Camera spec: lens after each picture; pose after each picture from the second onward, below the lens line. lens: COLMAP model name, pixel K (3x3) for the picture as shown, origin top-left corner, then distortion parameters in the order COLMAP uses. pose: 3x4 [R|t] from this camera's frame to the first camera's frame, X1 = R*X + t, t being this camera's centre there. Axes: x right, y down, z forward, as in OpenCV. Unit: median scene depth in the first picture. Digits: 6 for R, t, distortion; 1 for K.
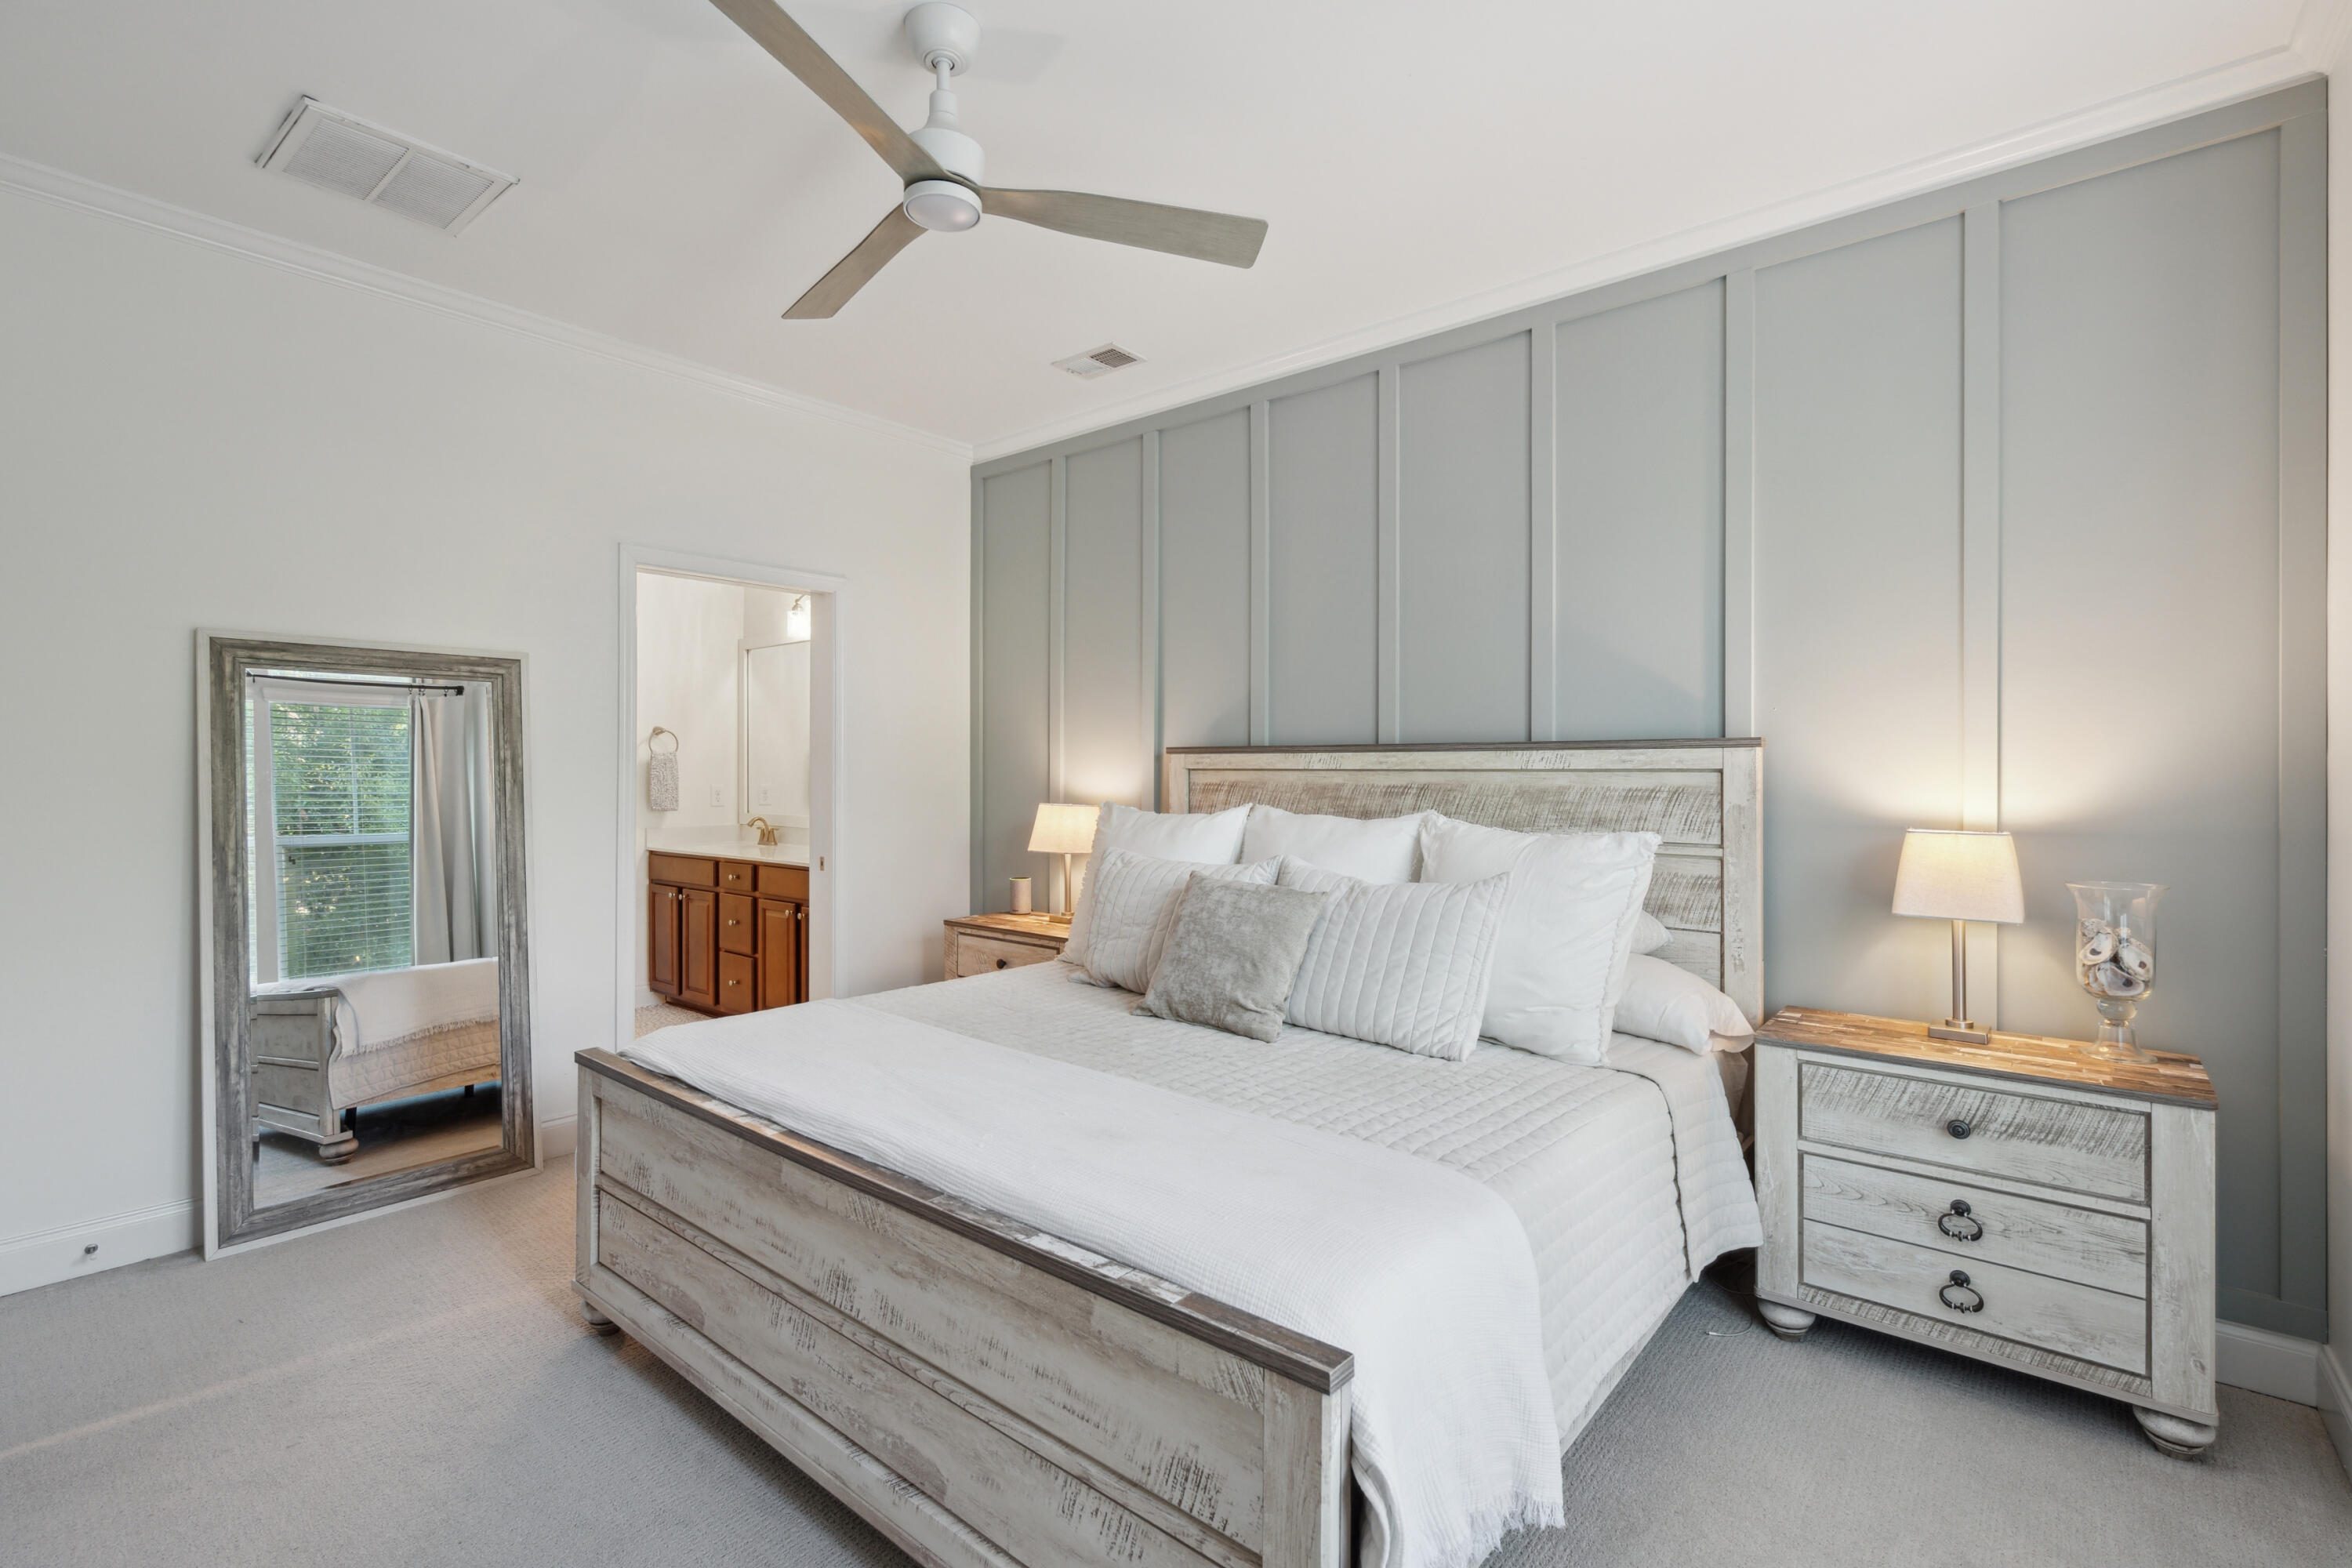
lens RADIAL K [[1078.5, 0, 1176.6], [0, 1078.5, 777.1], [0, 0, 1]] dist [-0.001804, 0.000122]
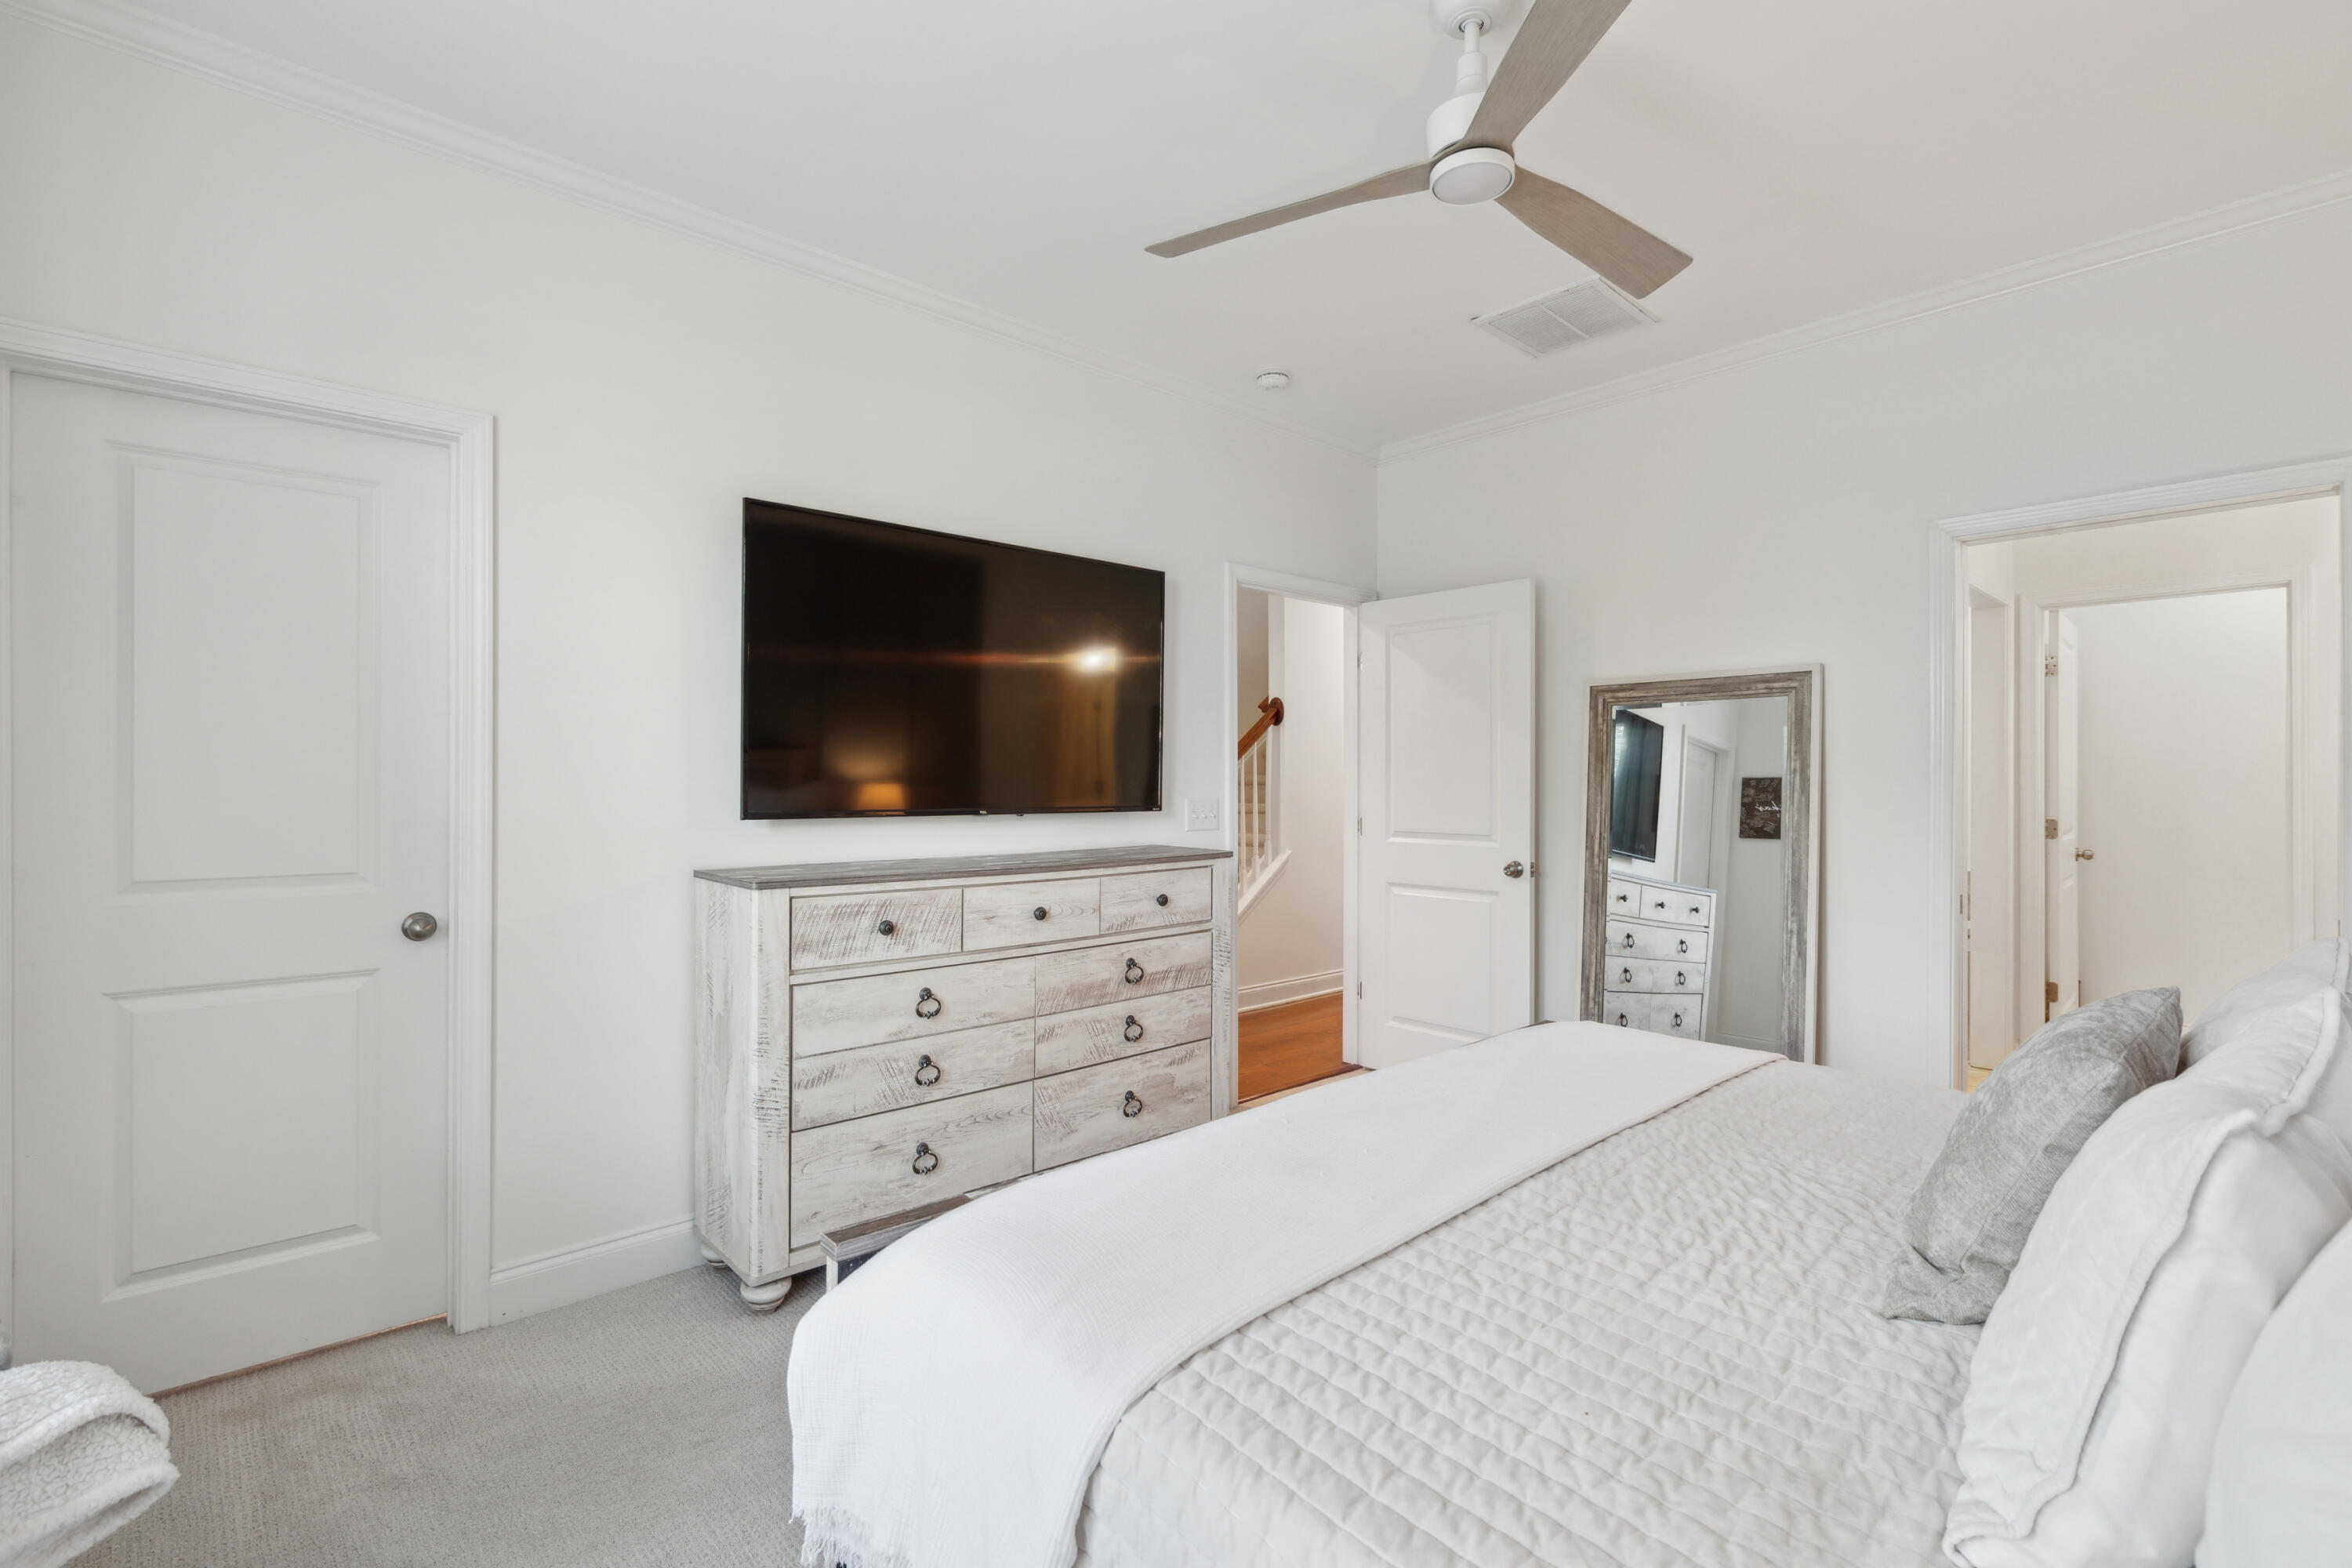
lens RADIAL K [[1078.5, 0, 1178.9], [0, 1078.5, 787.2], [0, 0, 1]] dist [-0.001804, 0.000122]
pose [[-0.123296, -0.001916, -0.992368, 0.437275], [-0.003968, 0.999991, -0.001438, 0.003604], [0.992362, 0.003760, -0.123302, 0.507744]]
